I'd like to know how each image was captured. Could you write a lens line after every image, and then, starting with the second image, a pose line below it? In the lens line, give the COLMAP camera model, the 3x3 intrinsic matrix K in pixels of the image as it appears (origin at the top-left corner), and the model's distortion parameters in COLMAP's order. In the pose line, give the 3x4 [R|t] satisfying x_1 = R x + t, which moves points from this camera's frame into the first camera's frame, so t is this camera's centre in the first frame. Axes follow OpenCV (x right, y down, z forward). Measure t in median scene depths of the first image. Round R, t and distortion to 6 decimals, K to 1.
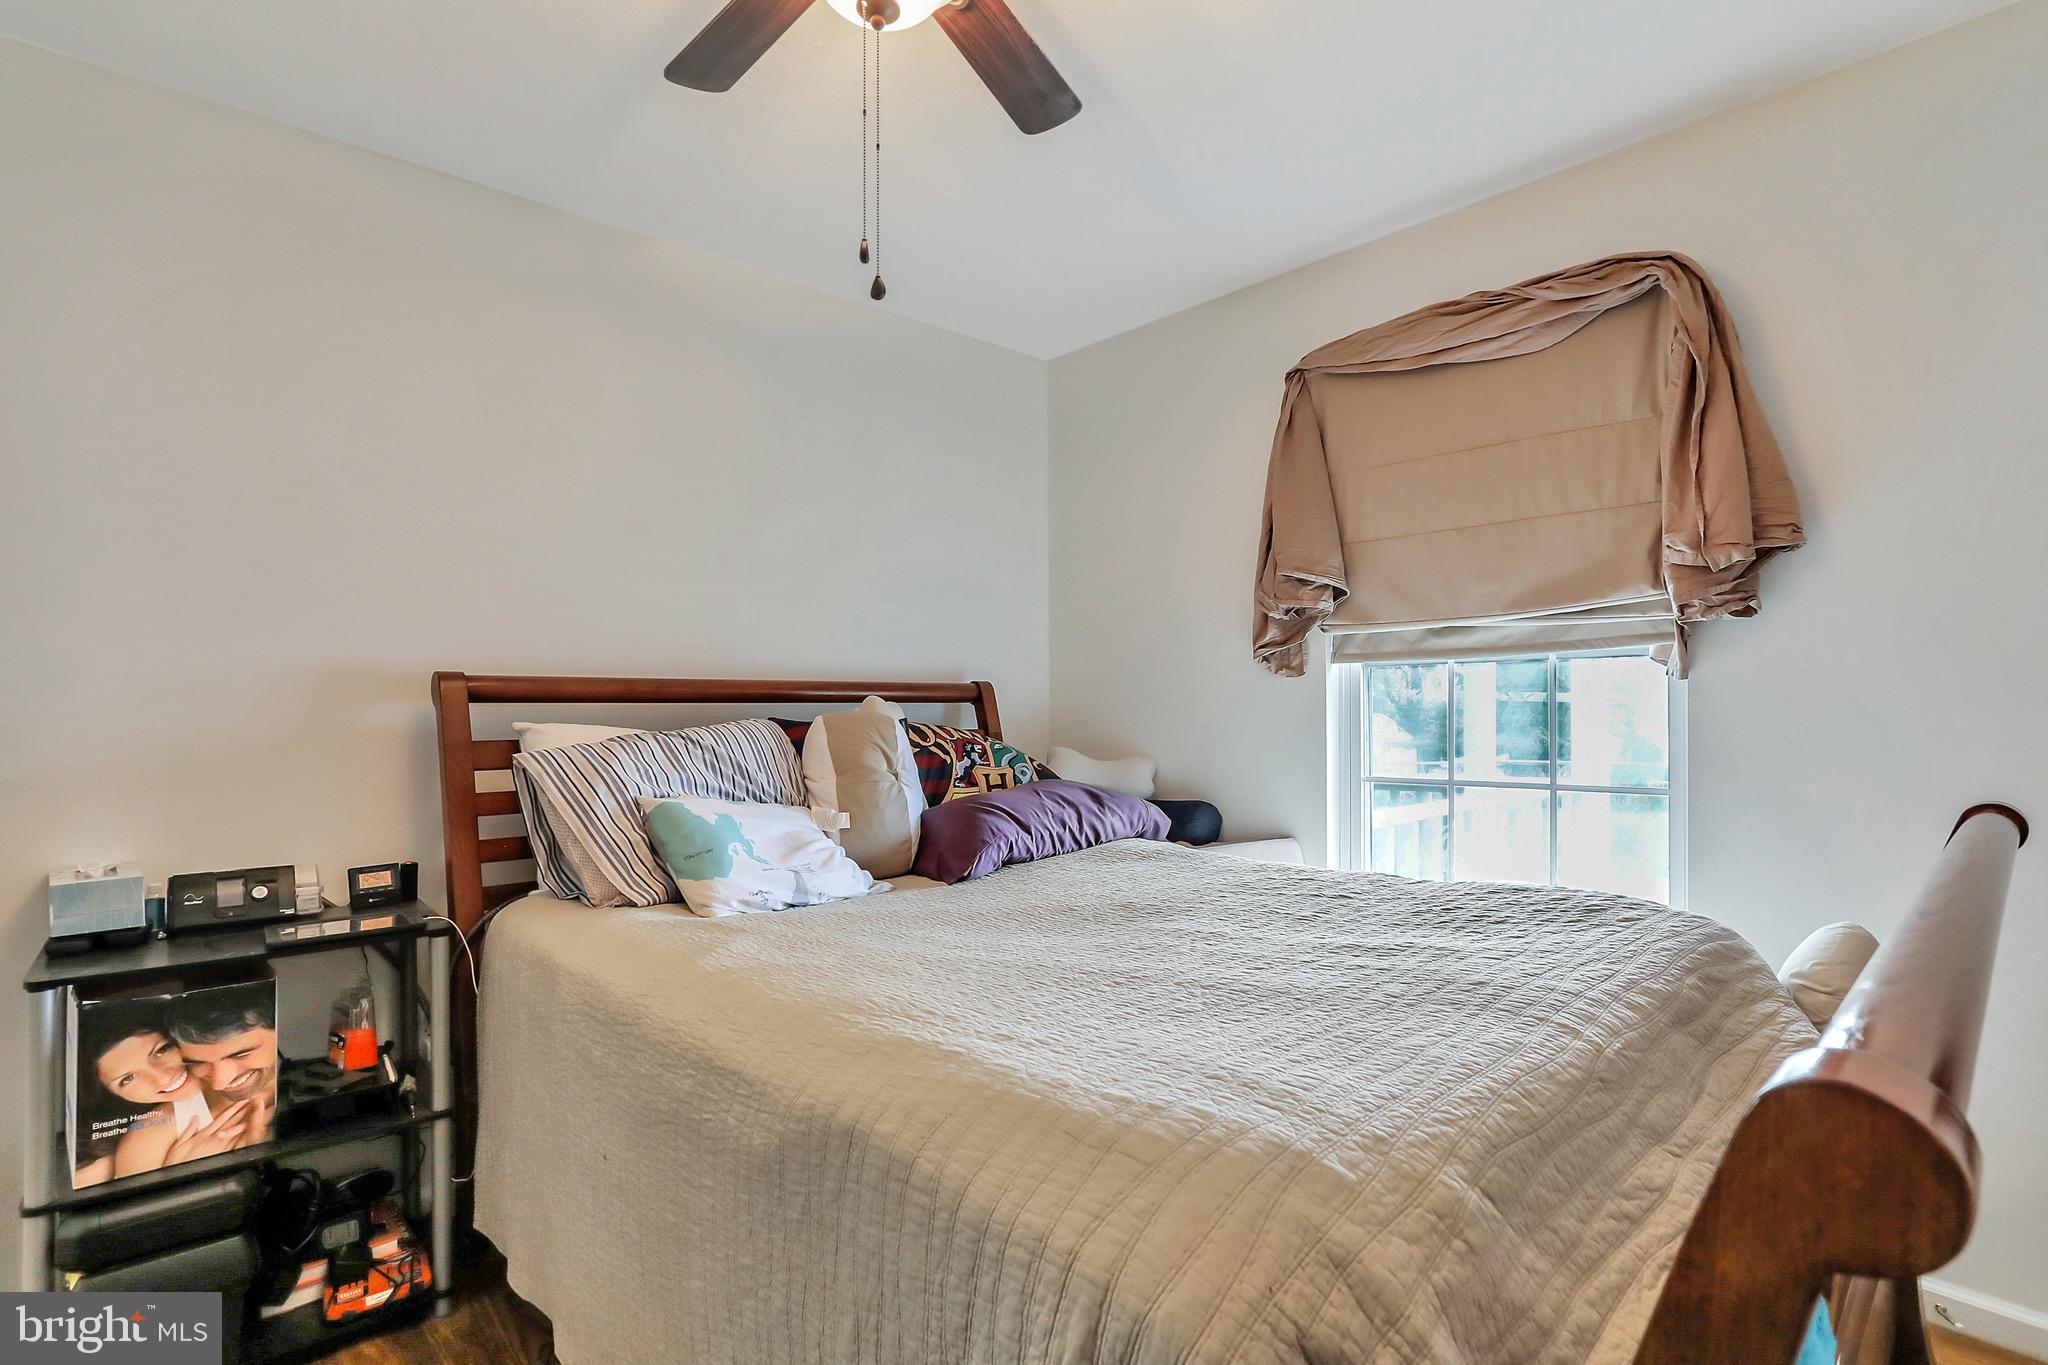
lens RADIAL K [[1001.7, 0, 1024.0], [0, 1001.7, 682.5], [0, 0, 1]] dist [-0.058406, 0.030865]
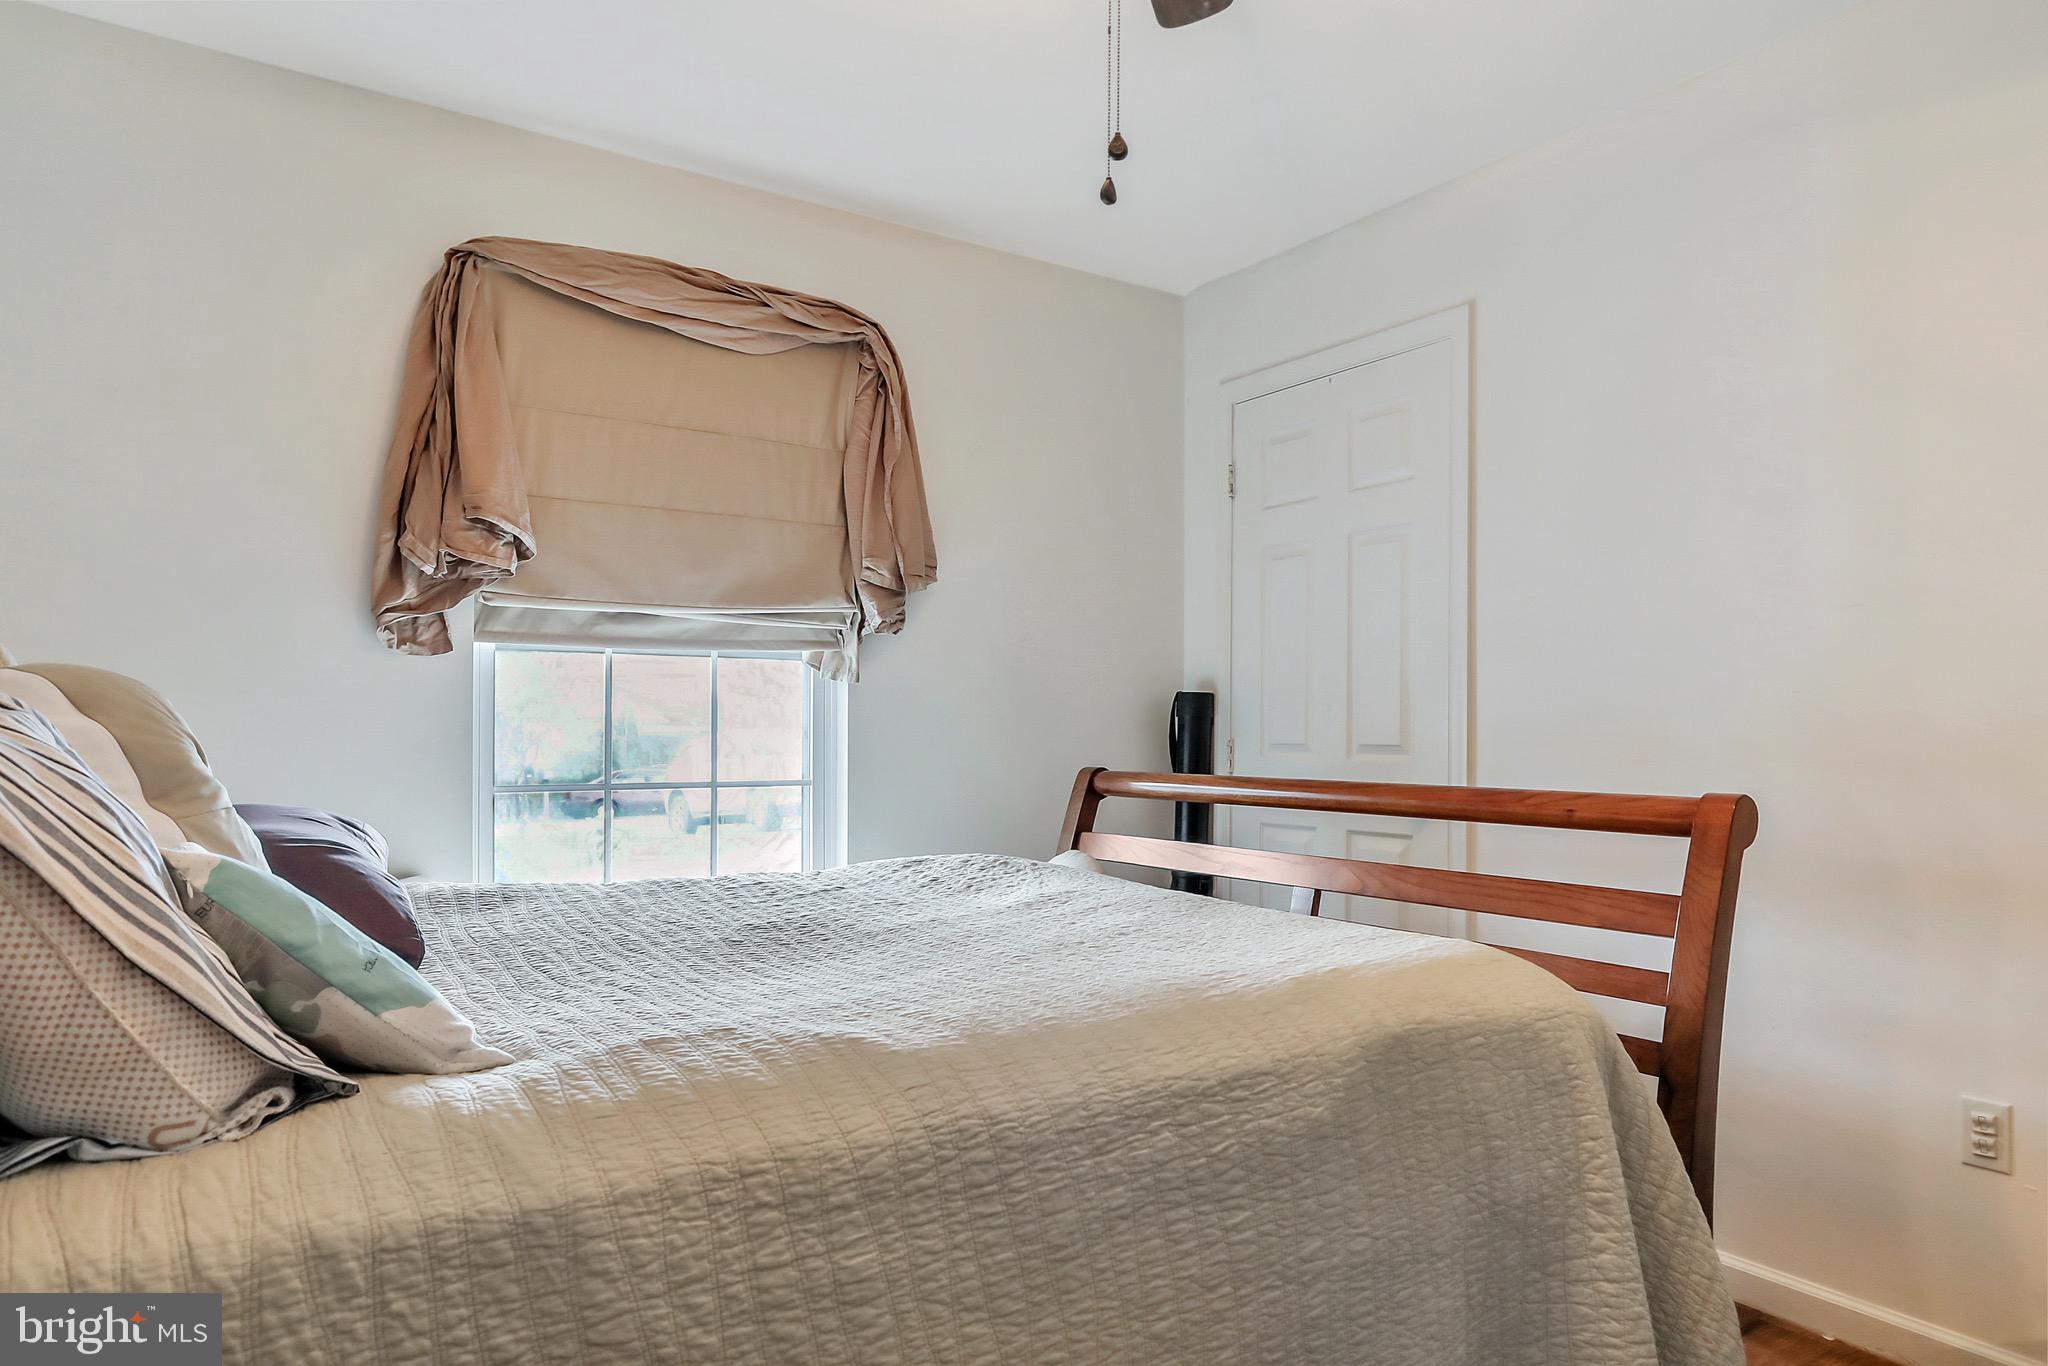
lens RADIAL K [[1266.2, 0, 1024.0], [0, 1266.2, 683.0], [0, 0, 1]] dist [0.000717, 0.000113]
pose [[0.180321, 0.051233, 0.982273, -0.647415], [-0.029802, 0.998469, -0.046607, 0.051703], [-0.983156, -0.020870, 0.181571, 0.444143]]
